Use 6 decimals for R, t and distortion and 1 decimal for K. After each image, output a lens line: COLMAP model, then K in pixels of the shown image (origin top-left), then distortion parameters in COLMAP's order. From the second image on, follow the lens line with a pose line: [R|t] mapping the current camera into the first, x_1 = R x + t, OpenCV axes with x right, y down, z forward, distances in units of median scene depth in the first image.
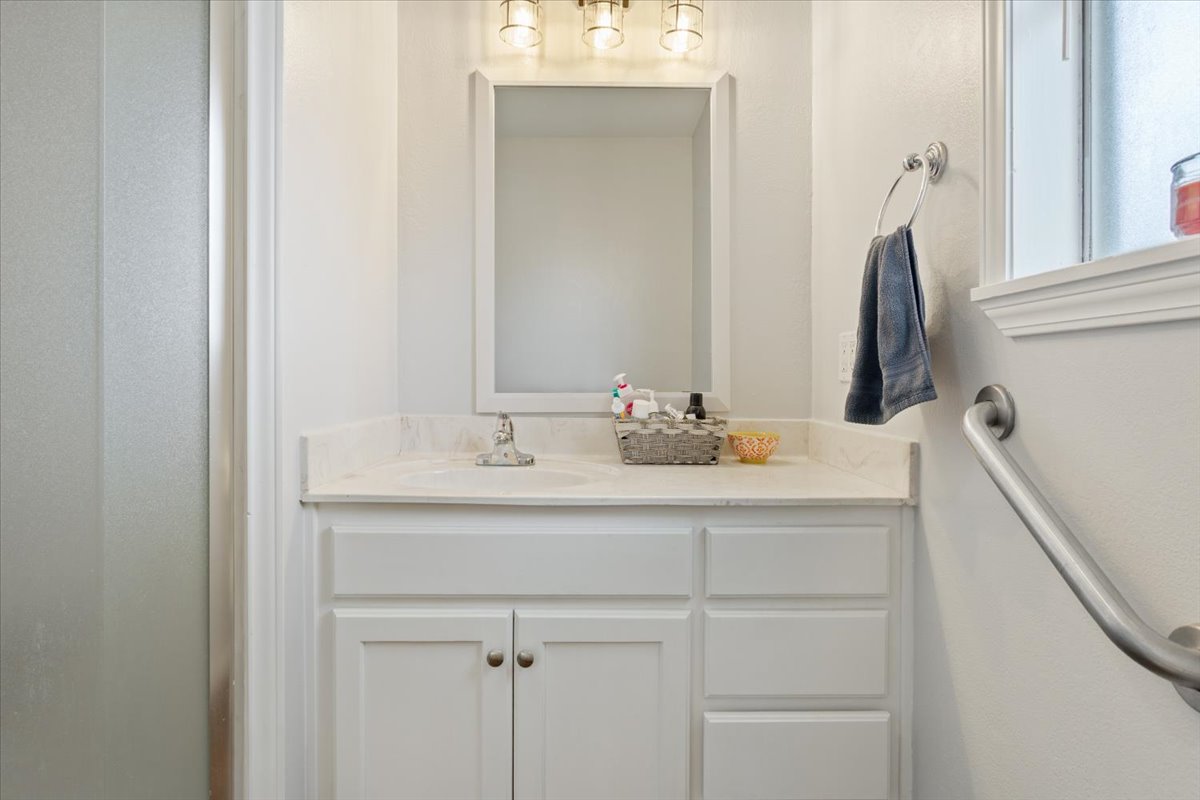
lens RADIAL K [[646.3, 0, 595.5], [0, 646.3, 389.3], [0, 0, 1]] dist [-0.005801, -0.000043]
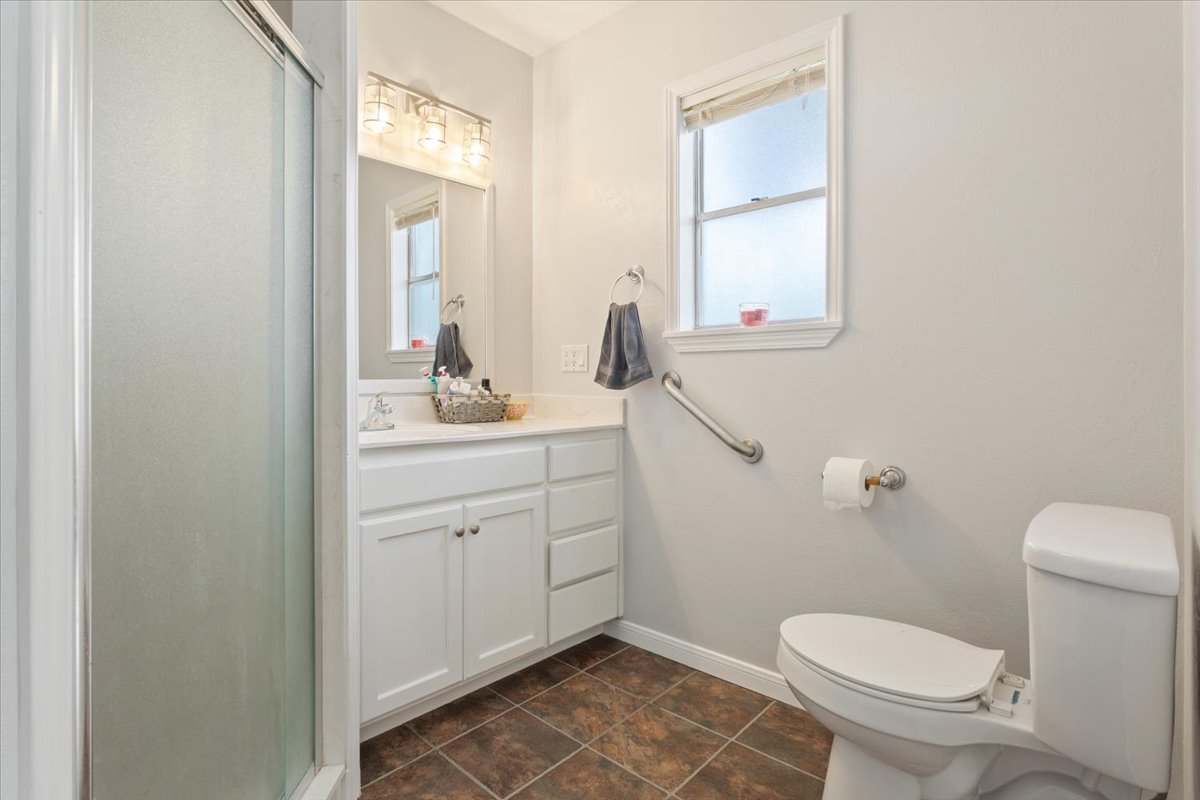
lens RADIAL K [[582.7, 0, 602.5], [0, 582.7, 387.7], [0, 0, 1]] dist [-0.011054, -0.000107]
pose [[0.706882, -0.014563, 0.707182, -0.948327], [0.012361, 0.999890, 0.008234, 0.028578], [-0.707224, 0.002921, 0.706984, -0.341834]]
